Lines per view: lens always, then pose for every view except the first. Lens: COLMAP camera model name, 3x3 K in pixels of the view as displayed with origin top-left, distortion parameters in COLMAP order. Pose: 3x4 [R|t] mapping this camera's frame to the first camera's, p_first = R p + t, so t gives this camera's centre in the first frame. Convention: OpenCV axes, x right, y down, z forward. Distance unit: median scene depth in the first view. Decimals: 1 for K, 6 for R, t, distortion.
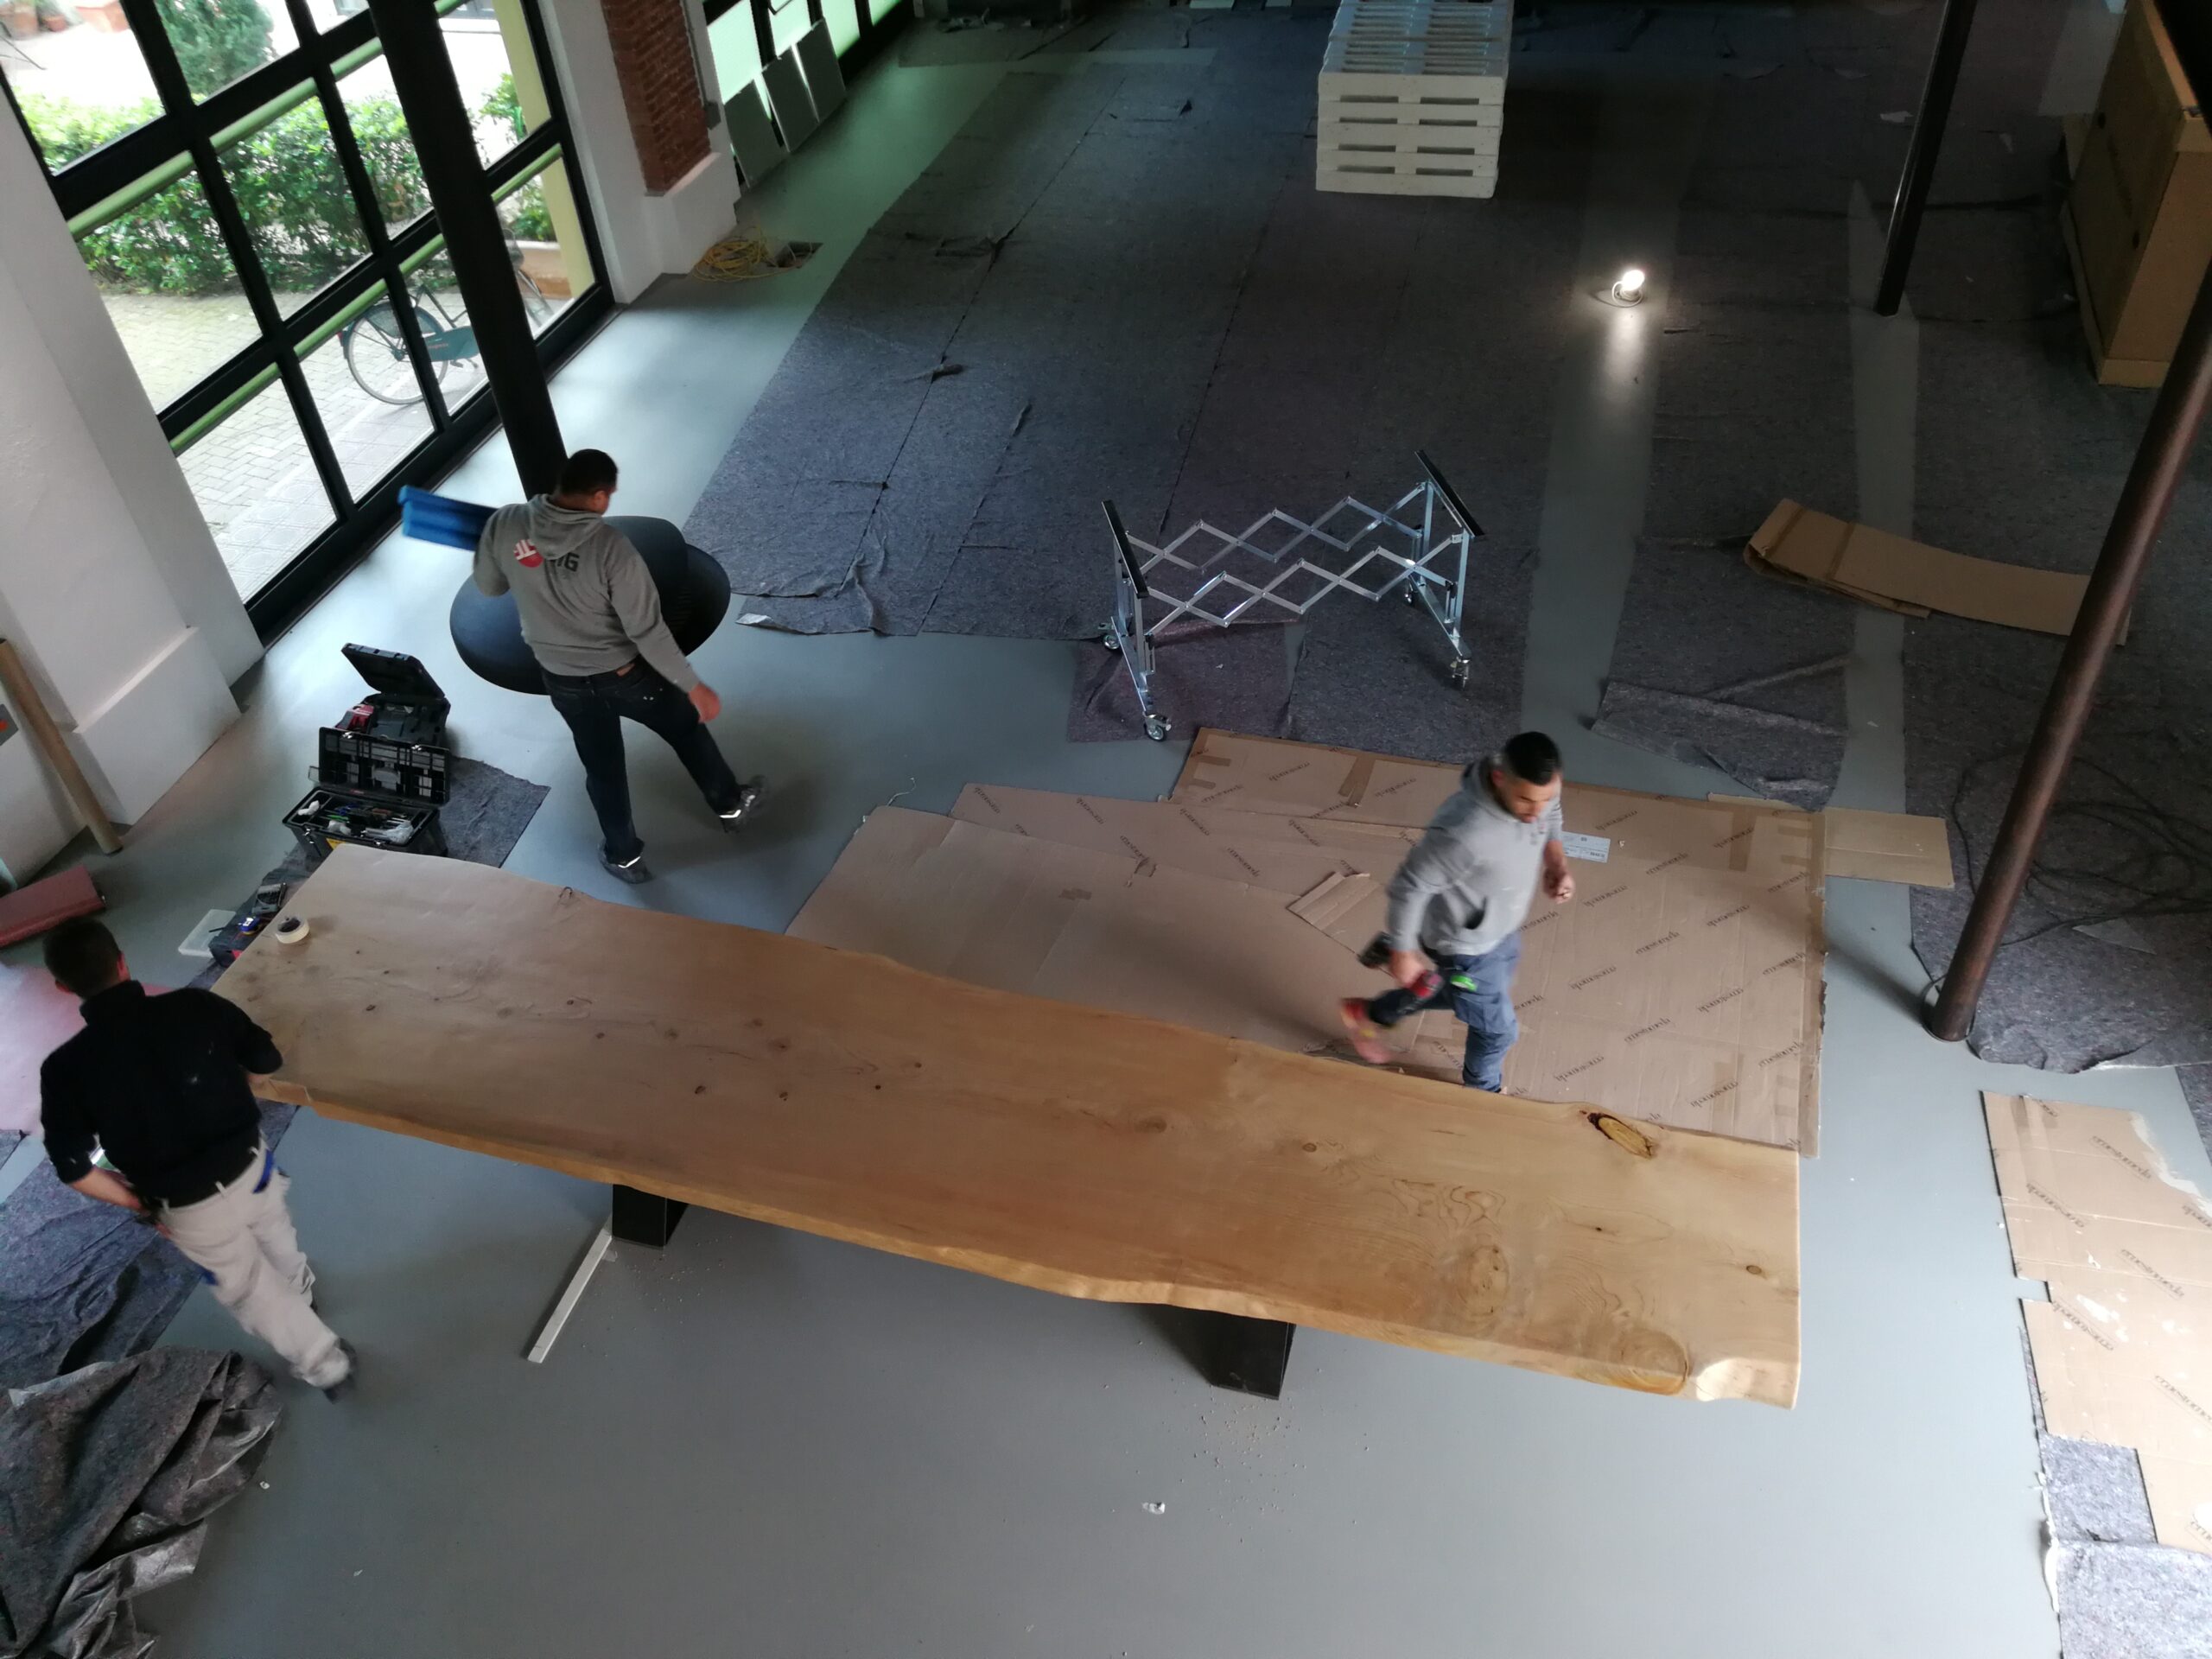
lens RADIAL K [[1762.7, 0, 1037.6], [0, 1762.7, 837.8], [0, 0, 1]] dist [0.005621, 0.033376]
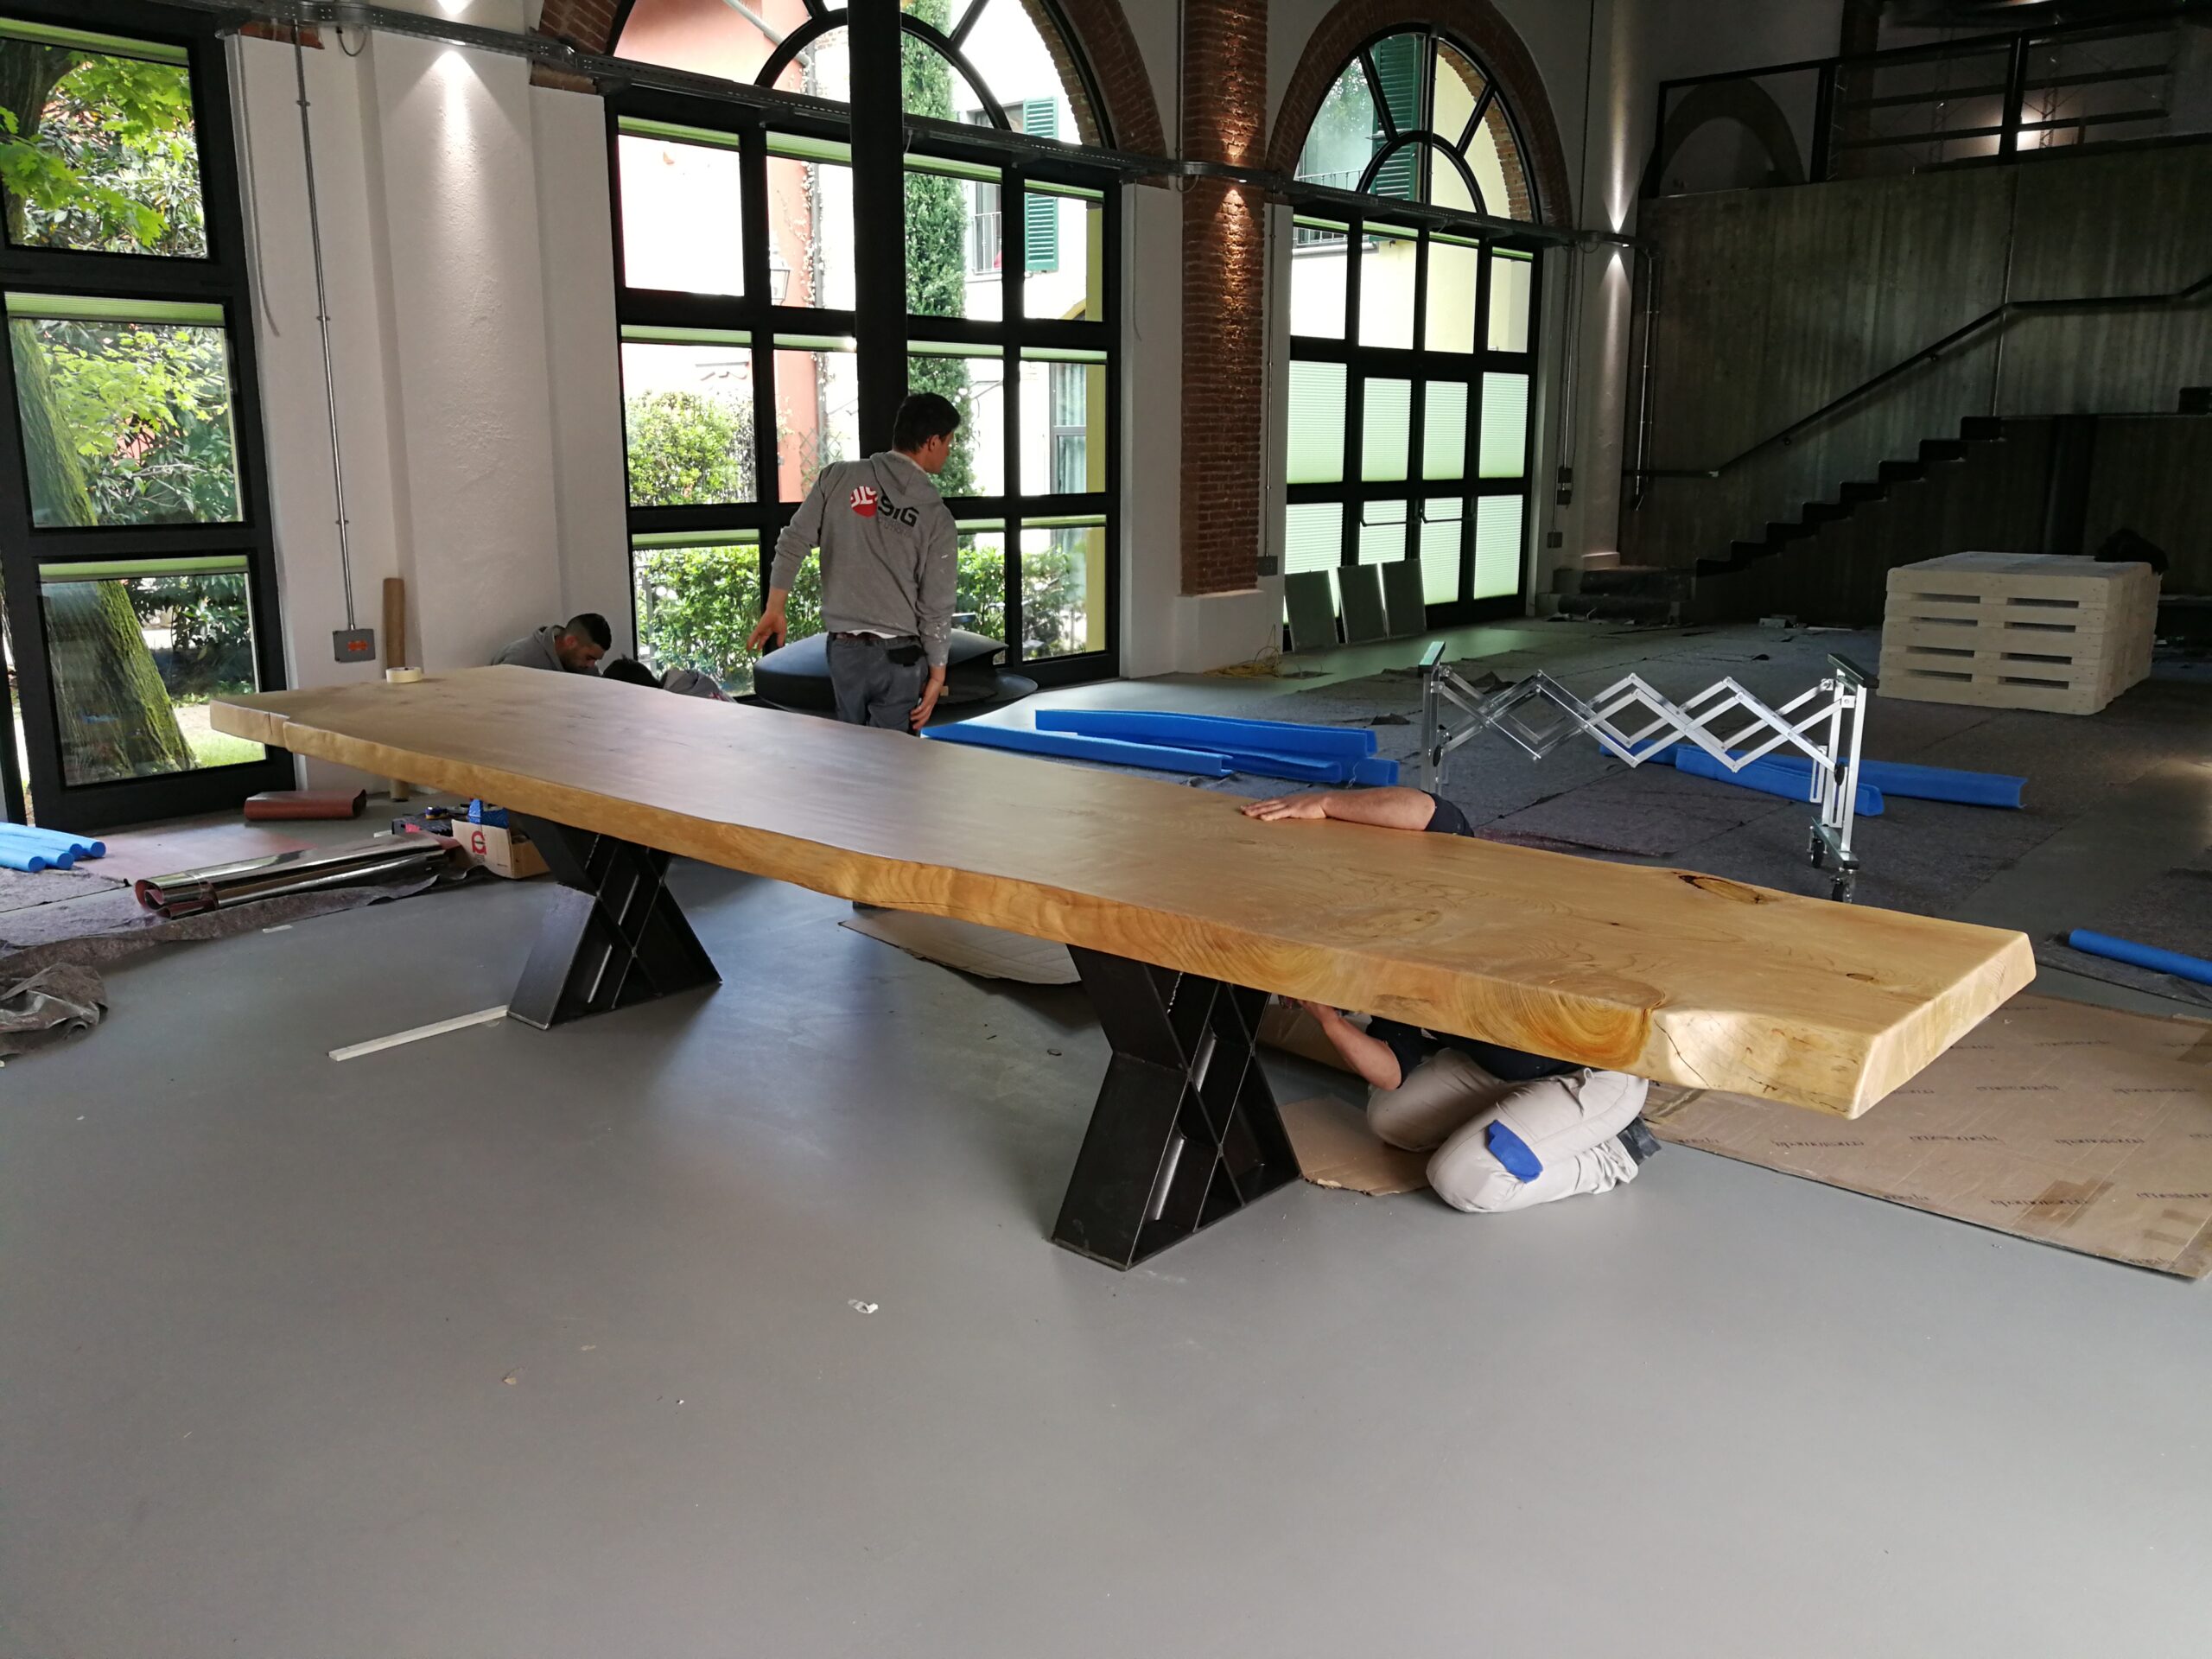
lens RADIAL K [[1764.4, 0, 1044.3], [0, 1764.4, 816.7], [0, 0, 1]] dist [0.002410, 0.013034]
pose [[0.899077, 0.166458, -0.404910, 0.165812], [-0.339767, 0.848561, -0.405590, 0.218057], [0.276078, 0.502232, 0.819478, 0.190338]]
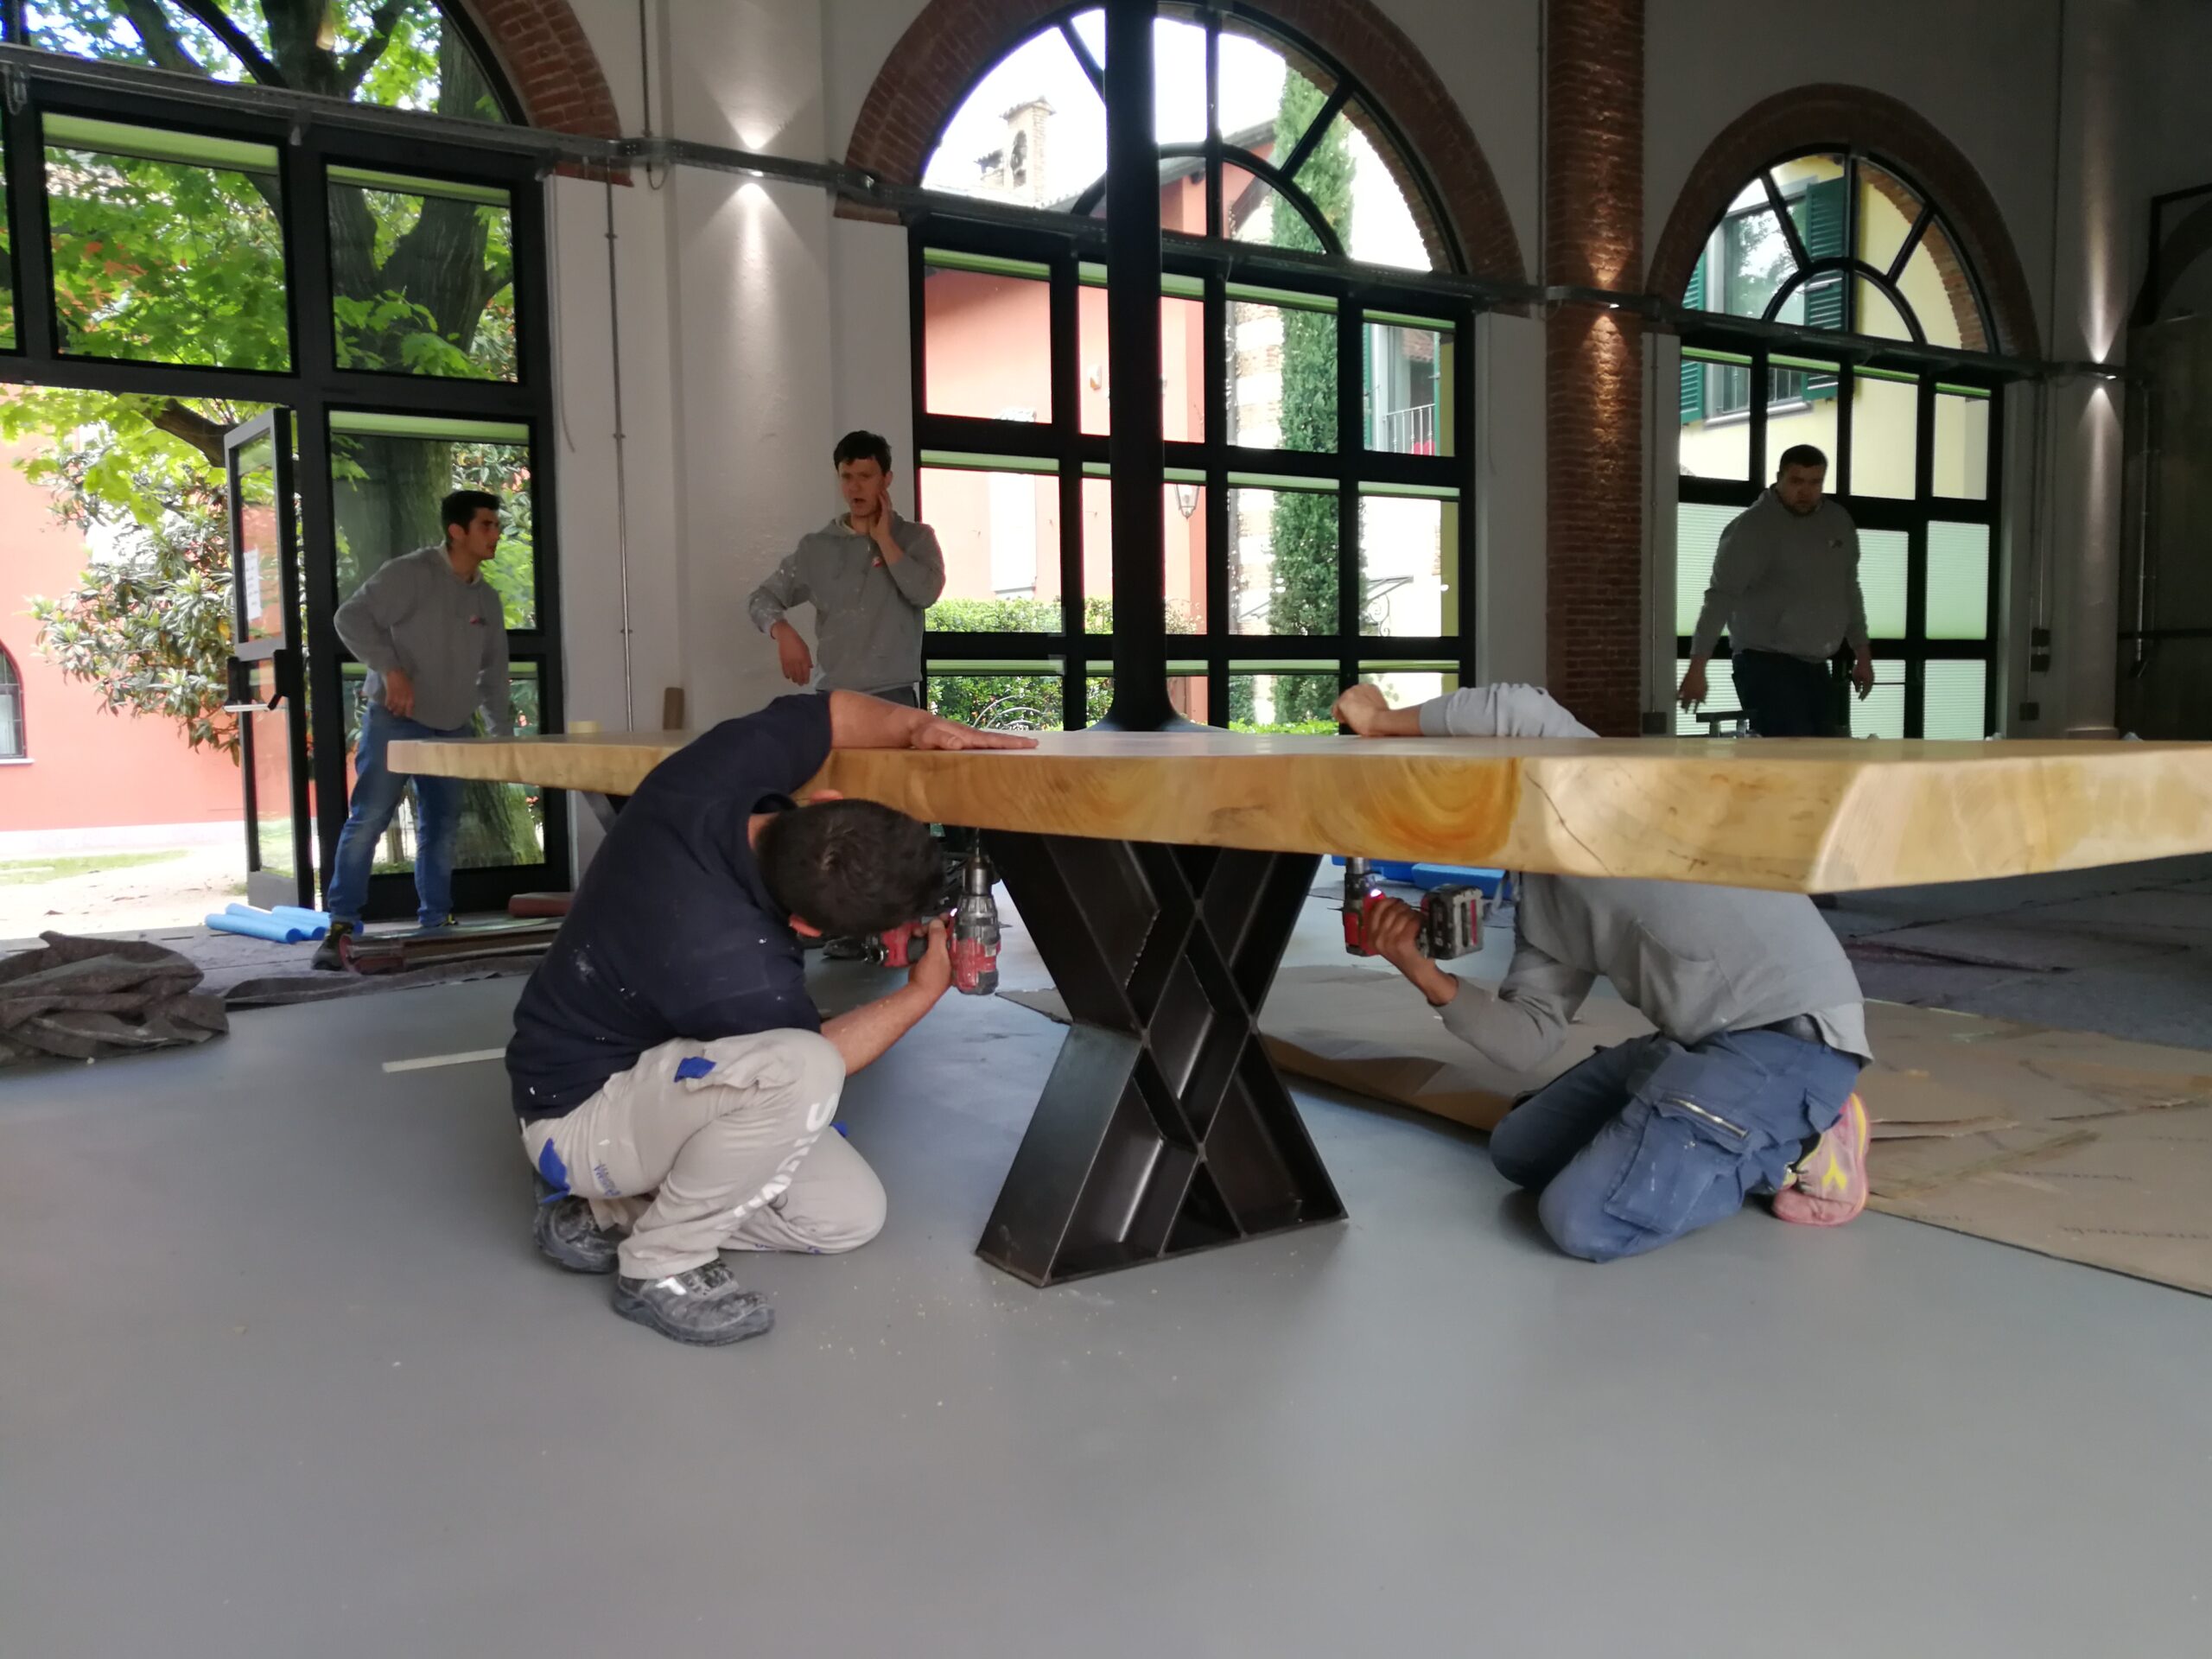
lens RADIAL K [[1762.7, 0, 1037.6], [0, 1762.7, 837.8], [0, 0, 1]] dist [0.005621, 0.033376]
pose [[0.757014, 0.121719, -0.641961, 0.206508], [-0.467156, 0.787748, -0.401520, 0.204036], [0.456831, 0.603852, 0.653198, 0.289297]]
